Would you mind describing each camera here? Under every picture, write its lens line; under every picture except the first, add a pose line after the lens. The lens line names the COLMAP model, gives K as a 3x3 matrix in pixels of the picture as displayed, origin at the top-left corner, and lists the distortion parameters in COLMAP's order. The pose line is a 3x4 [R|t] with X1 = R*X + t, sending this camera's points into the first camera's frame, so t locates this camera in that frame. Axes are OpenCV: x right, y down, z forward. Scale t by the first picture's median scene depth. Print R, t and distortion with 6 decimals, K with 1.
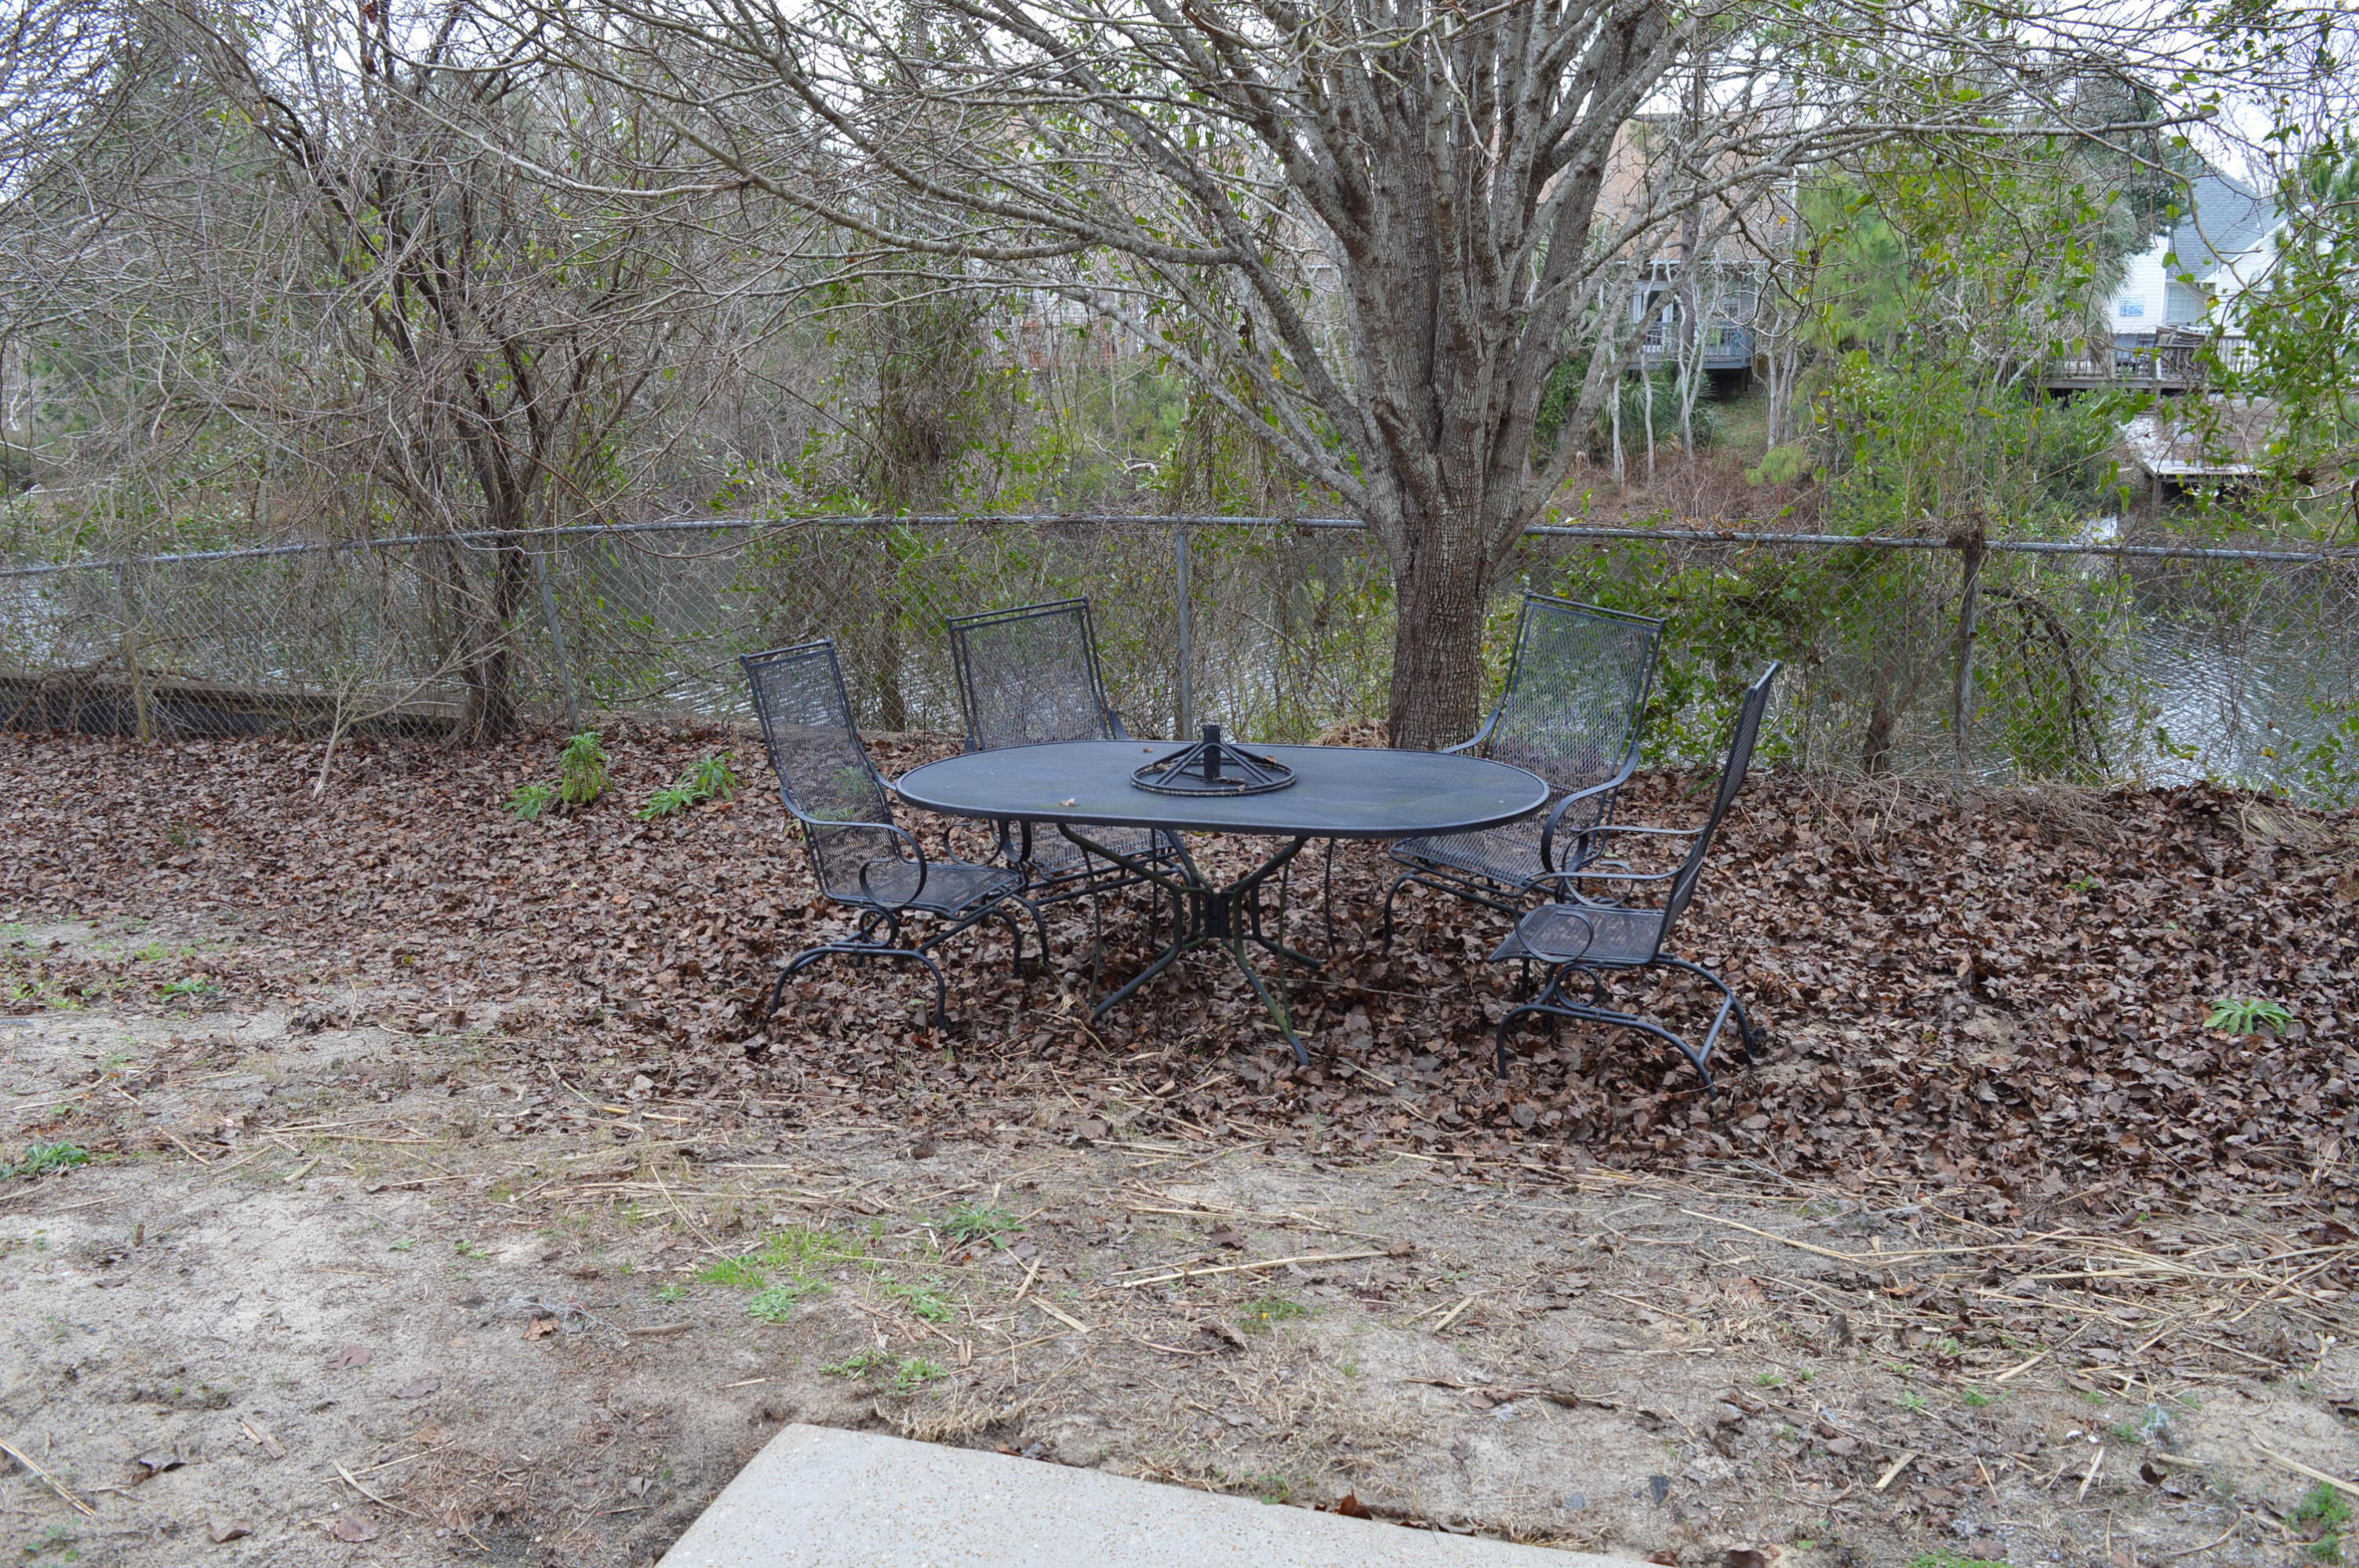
lens RADIAL K [[1871.4, 0, 1180.3], [0, 1871.4, 780.0], [0, 0, 1]] dist [-0.089420, 0.014369]
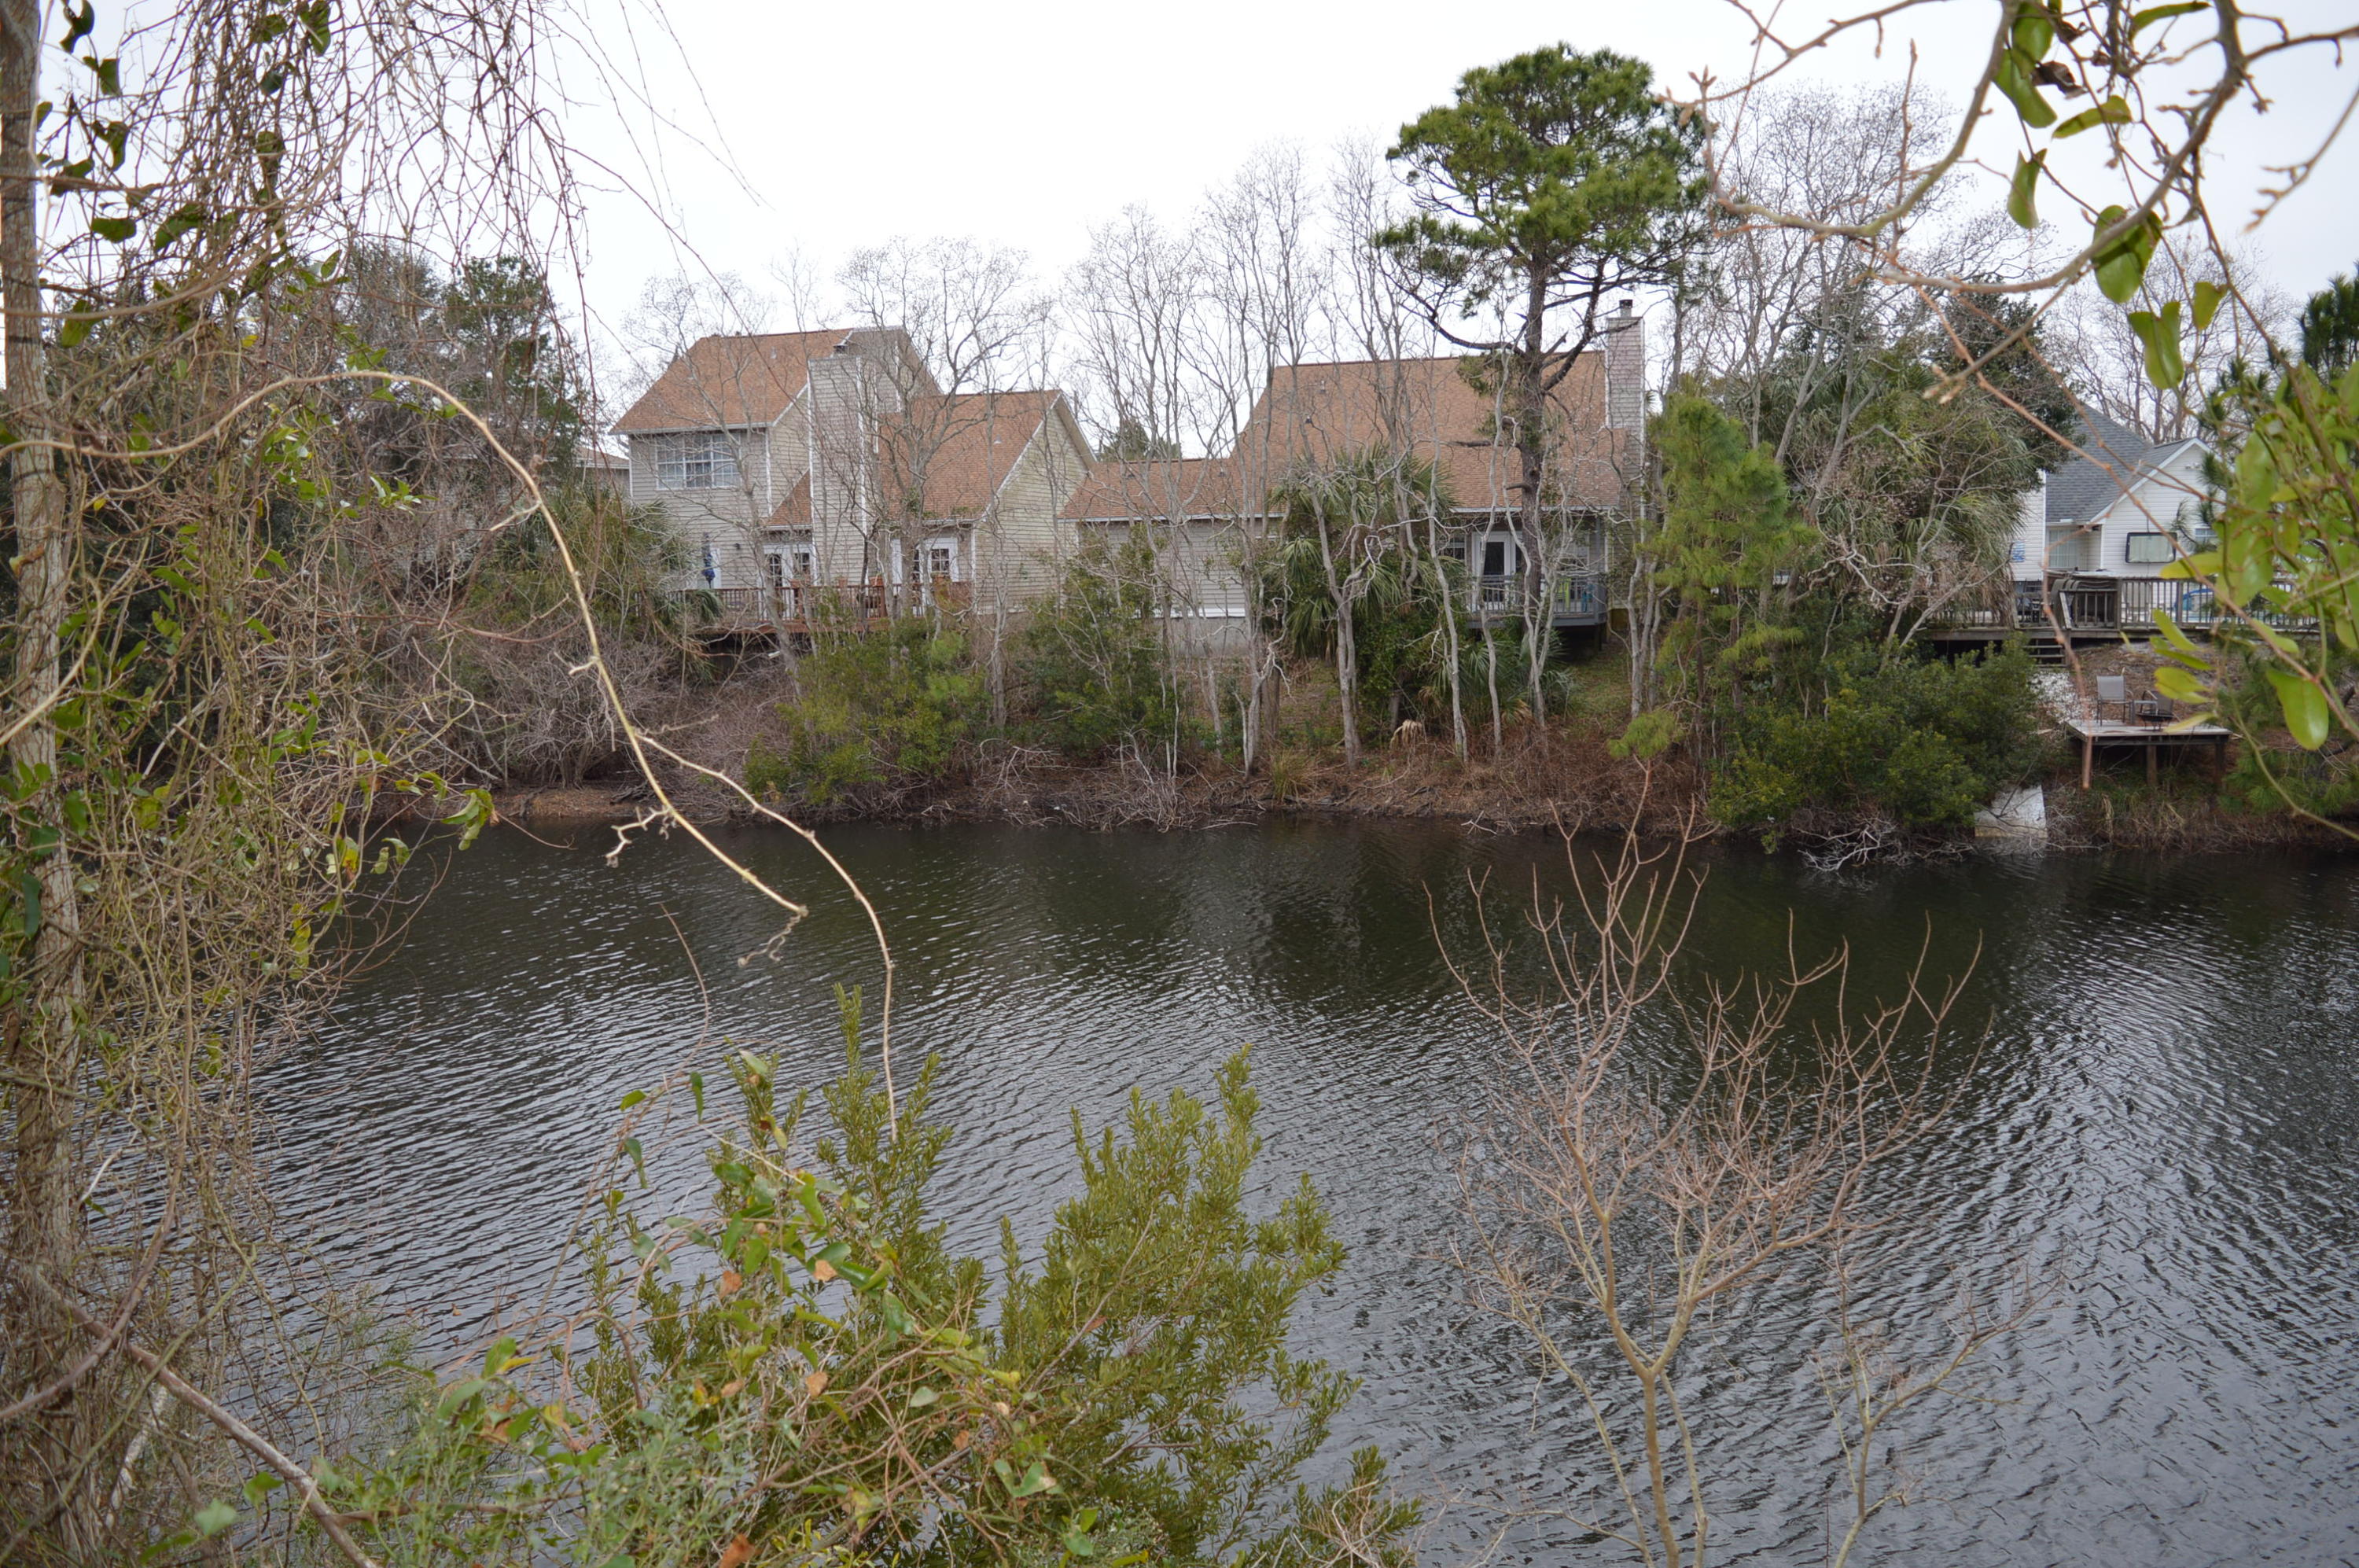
lens RADIAL K [[1871.4, 0, 1180.2], [0, 1871.4, 783.2], [0, 0, 1]] dist [-0.089420, 0.014369]
pose [[0.996865, -0.011021, 0.078355, 0.040638], [0.022075, 0.989672, -0.141642, -0.030236], [-0.075985, 0.142928, 0.986812, 0.167172]]
